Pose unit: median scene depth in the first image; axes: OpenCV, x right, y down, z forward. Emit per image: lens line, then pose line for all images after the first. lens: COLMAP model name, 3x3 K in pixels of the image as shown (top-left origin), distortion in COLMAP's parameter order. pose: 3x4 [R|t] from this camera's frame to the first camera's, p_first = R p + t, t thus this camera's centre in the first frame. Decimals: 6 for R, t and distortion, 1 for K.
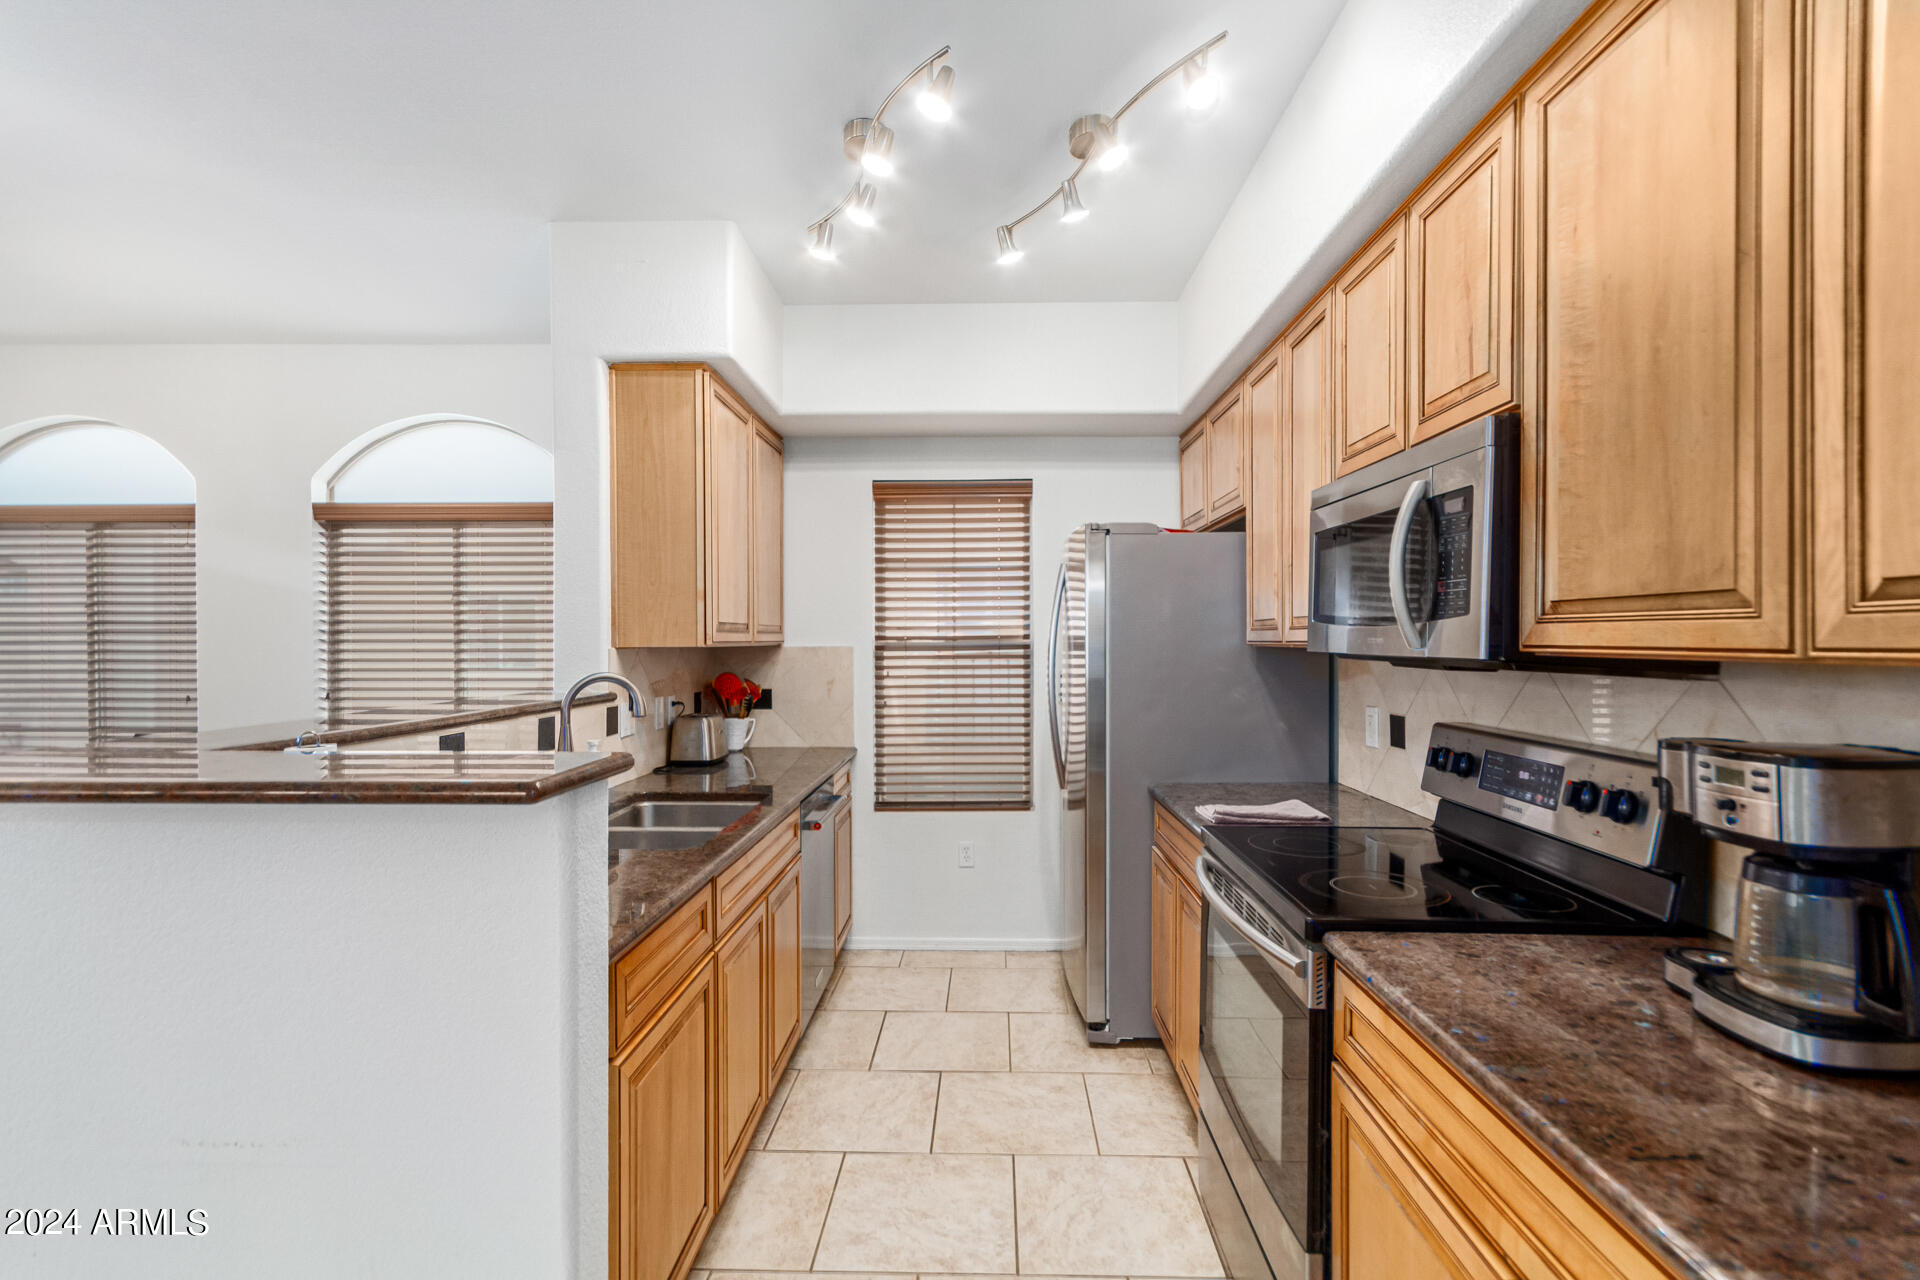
lens RADIAL K [[861.7, 0, 960.0], [0, 861.7, 640.0], [0, 0, 1]] dist [-0.000536, 0.000204]
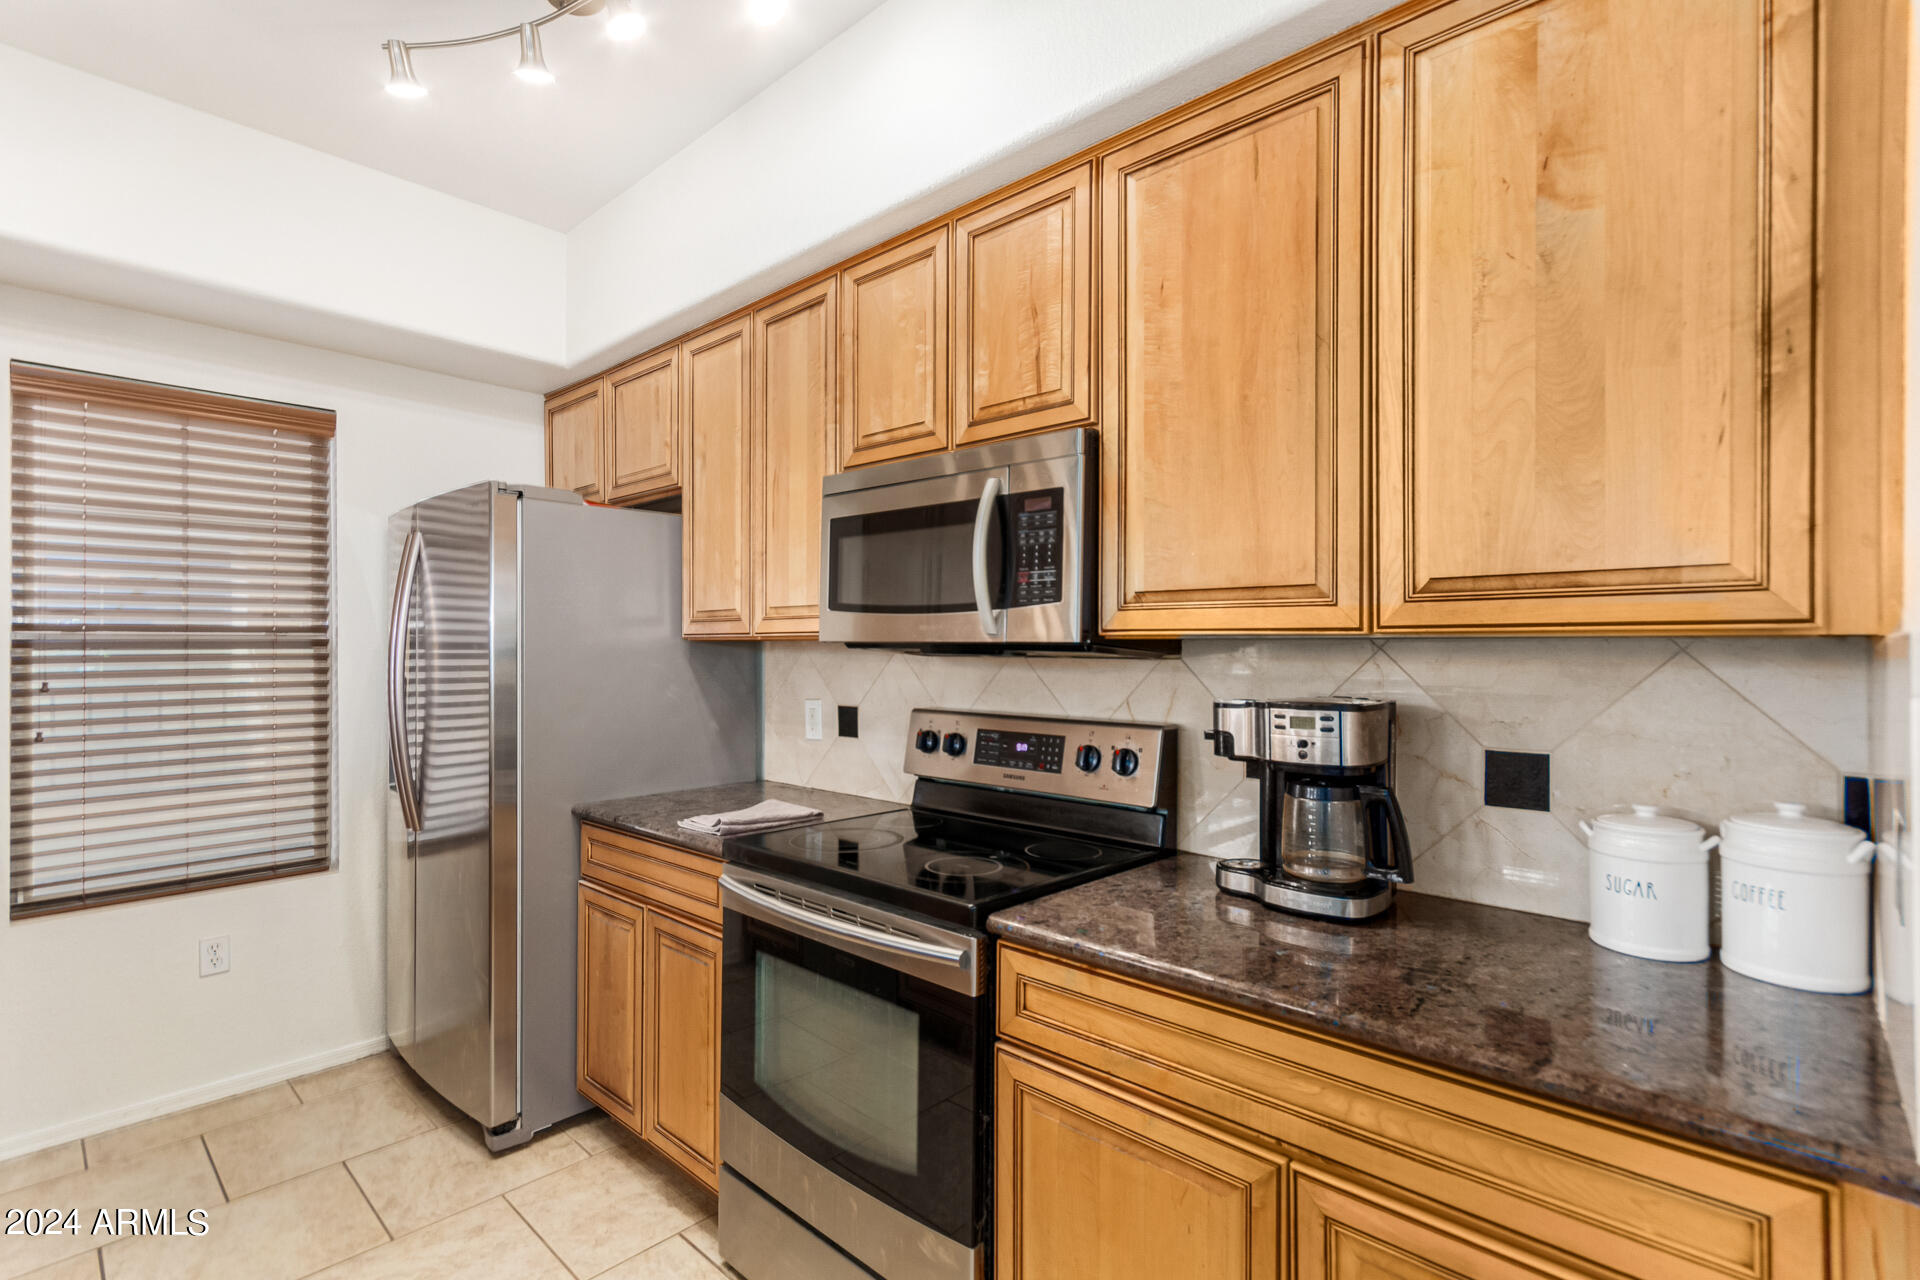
lens RADIAL K [[884.8, 0, 960.0], [0, 884.8, 640.0], [0, 0, 1]] dist [0.003365, 0.000076]
pose [[0.664179, 0.008849, 0.747521, -0.315266], [-0.003599, 0.999956, -0.008639, 0.026314], [-0.747565, 0.003047, 0.664182, 0.299603]]
